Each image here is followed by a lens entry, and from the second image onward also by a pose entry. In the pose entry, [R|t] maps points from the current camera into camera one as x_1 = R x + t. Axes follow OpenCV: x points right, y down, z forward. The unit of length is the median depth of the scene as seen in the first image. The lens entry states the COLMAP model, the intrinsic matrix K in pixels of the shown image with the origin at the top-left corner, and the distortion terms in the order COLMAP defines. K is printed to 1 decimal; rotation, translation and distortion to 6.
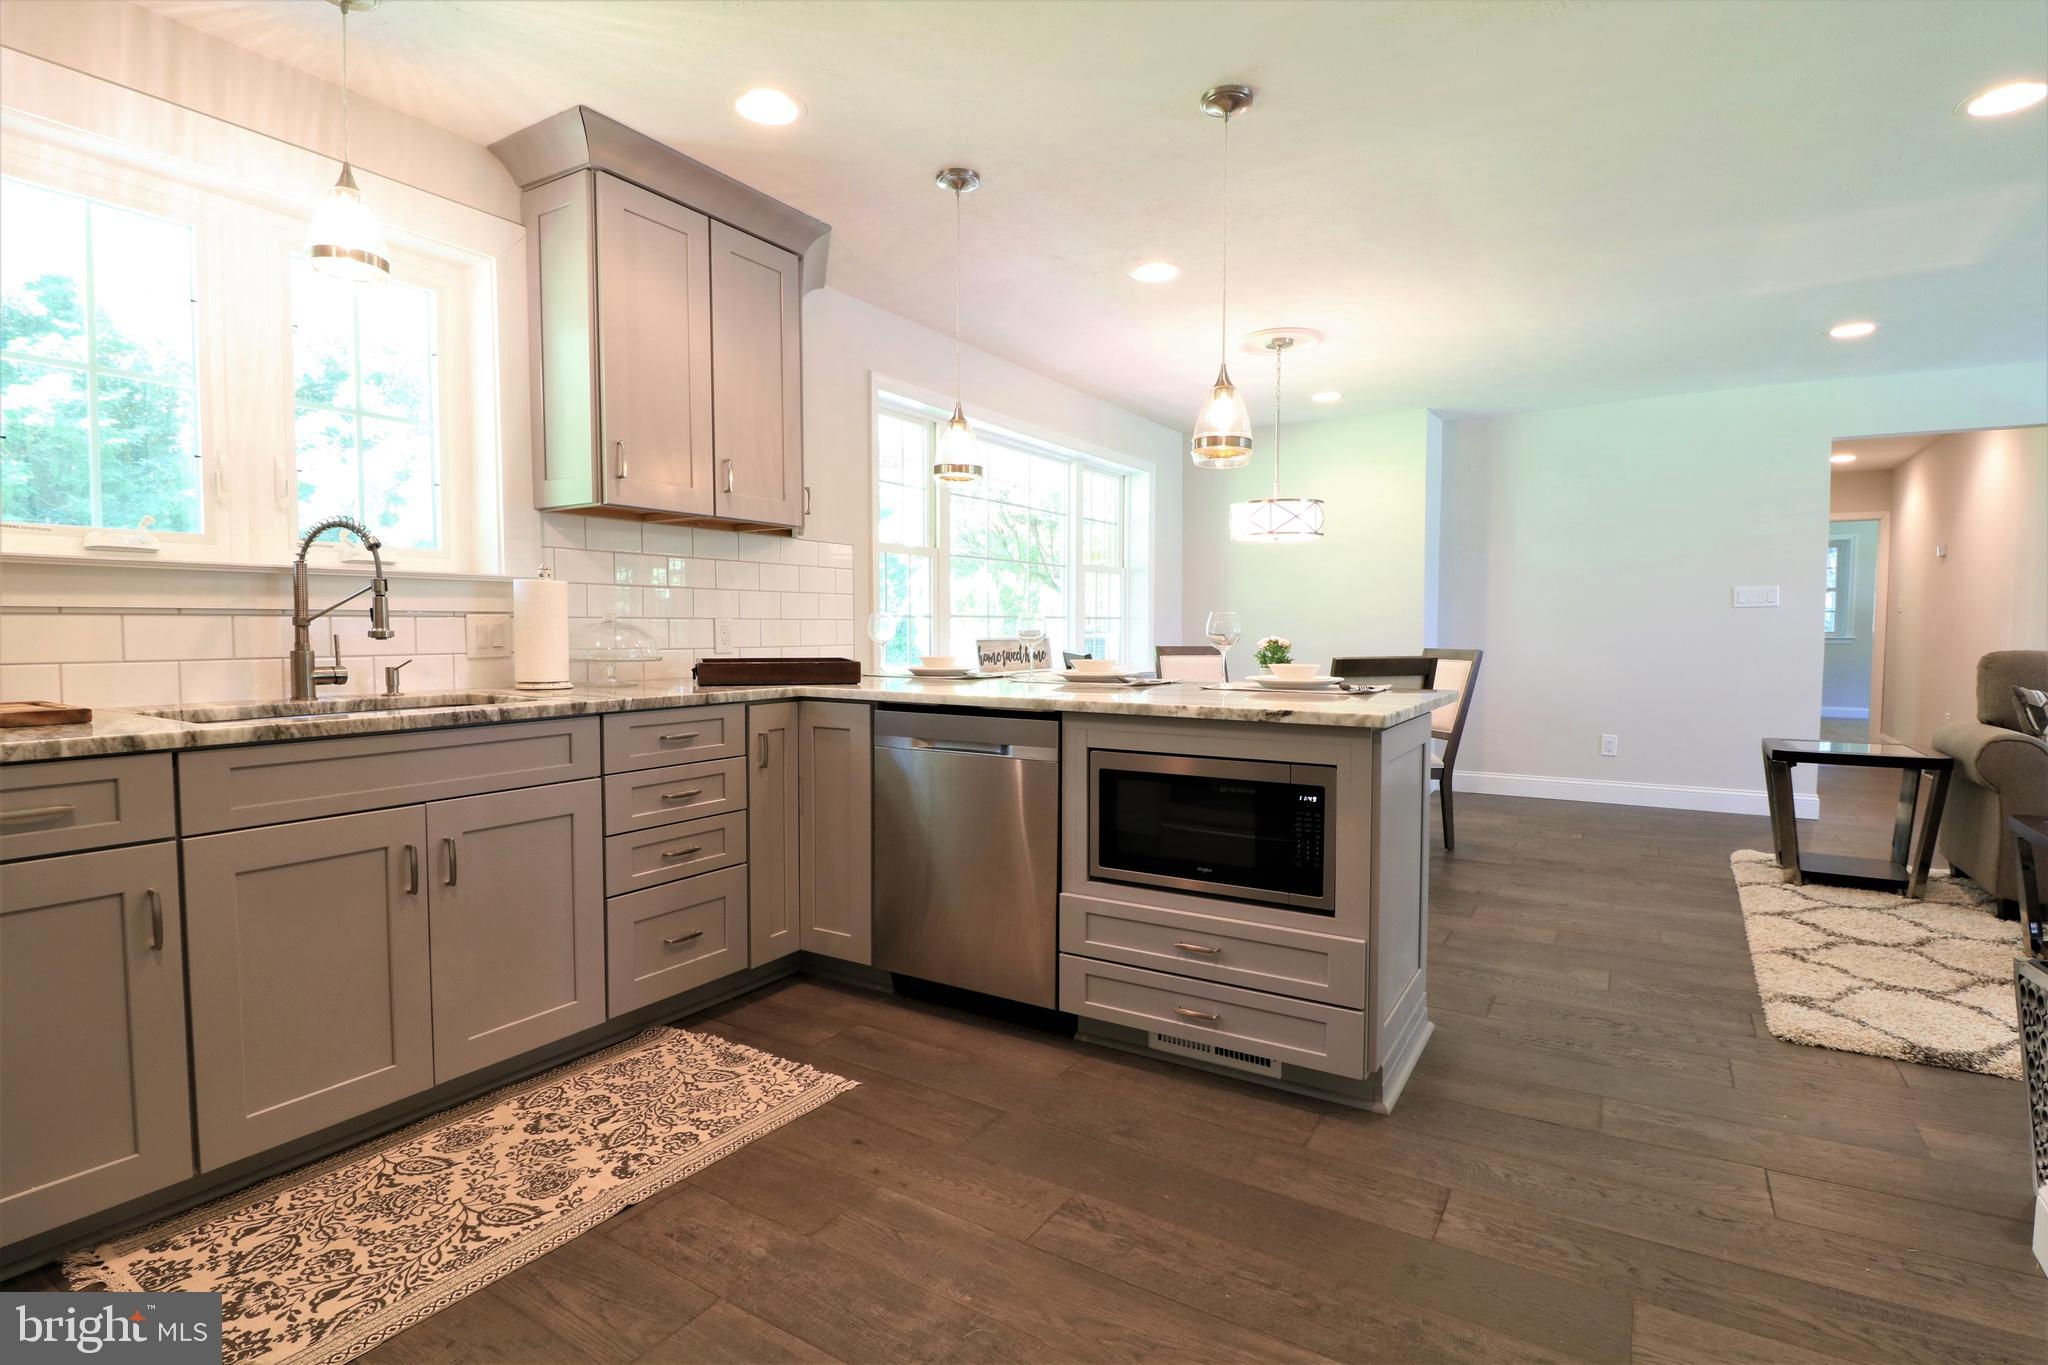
lens RADIAL K [[992.1, 0, 1027.4], [0, 992.1, 677.7], [0, 0, 1]] dist [-0.004198, -0.010199]
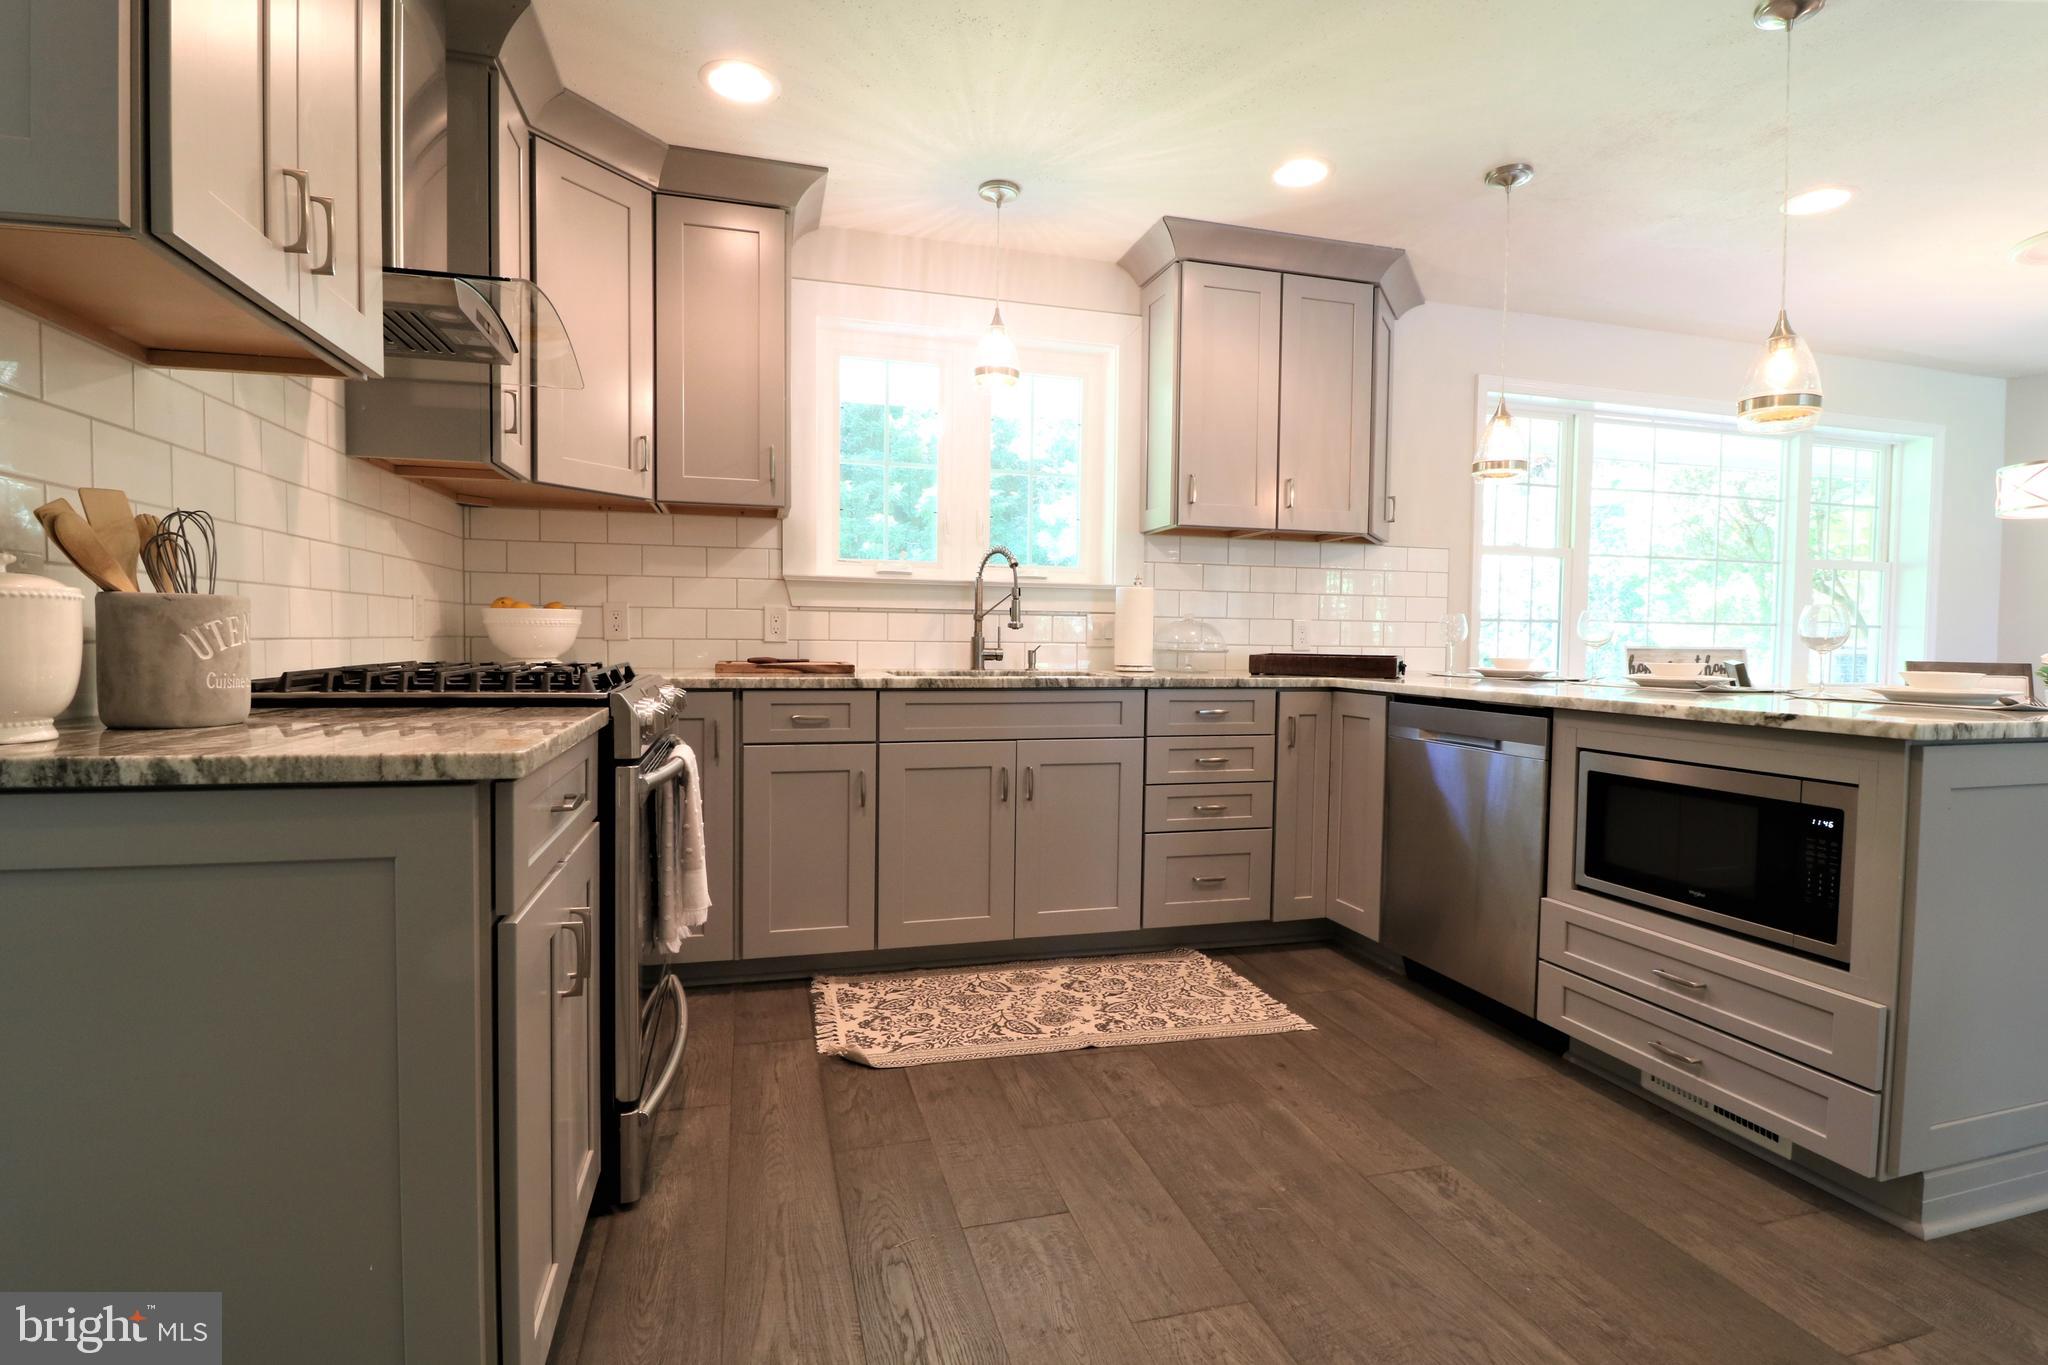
lens RADIAL K [[972.2, 0, 1024.1], [0, 972.2, 673.5], [0, 0, 1]] dist [-0.006581, -0.007317]
pose [[0.739143, 0.031921, -0.672792, 0.310673], [-0.046044, 0.998934, -0.003190, 0.029497], [0.671973, 0.033336, 0.739825, -0.041202]]
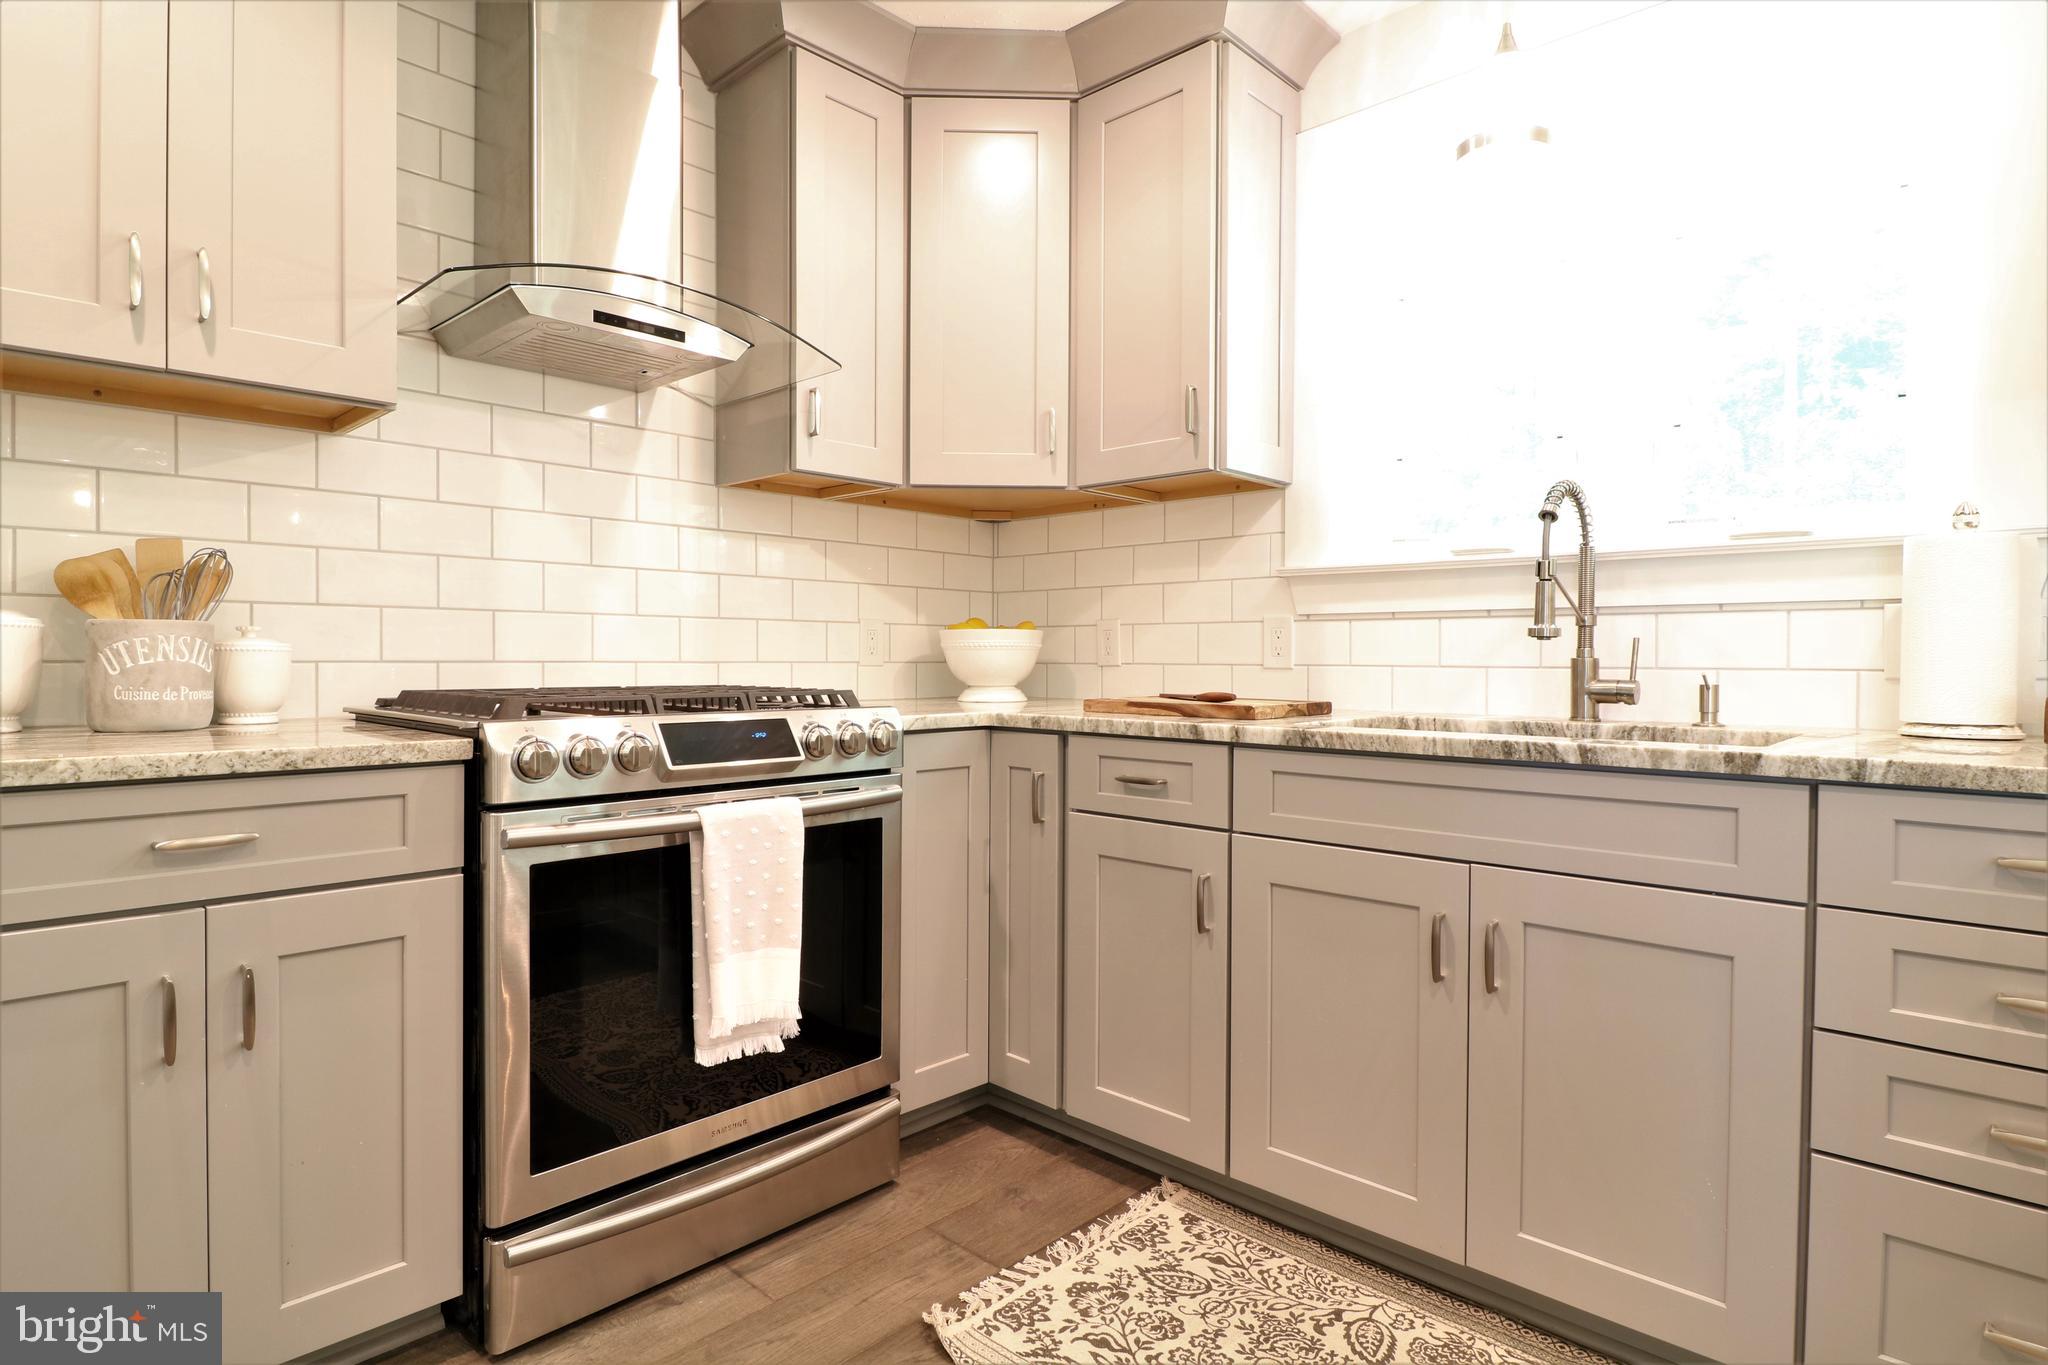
lens RADIAL K [[1083.3, 0, 1033.7], [0, 1083.3, 666.1], [0, 0, 1]] dist [-0.004284, -0.002485]
pose [[-0.184833, 0.003372, -0.982764, 0.194703], [-0.058409, 0.998189, 0.014410, -0.007904], [0.981033, 0.060065, -0.184301, 0.729518]]
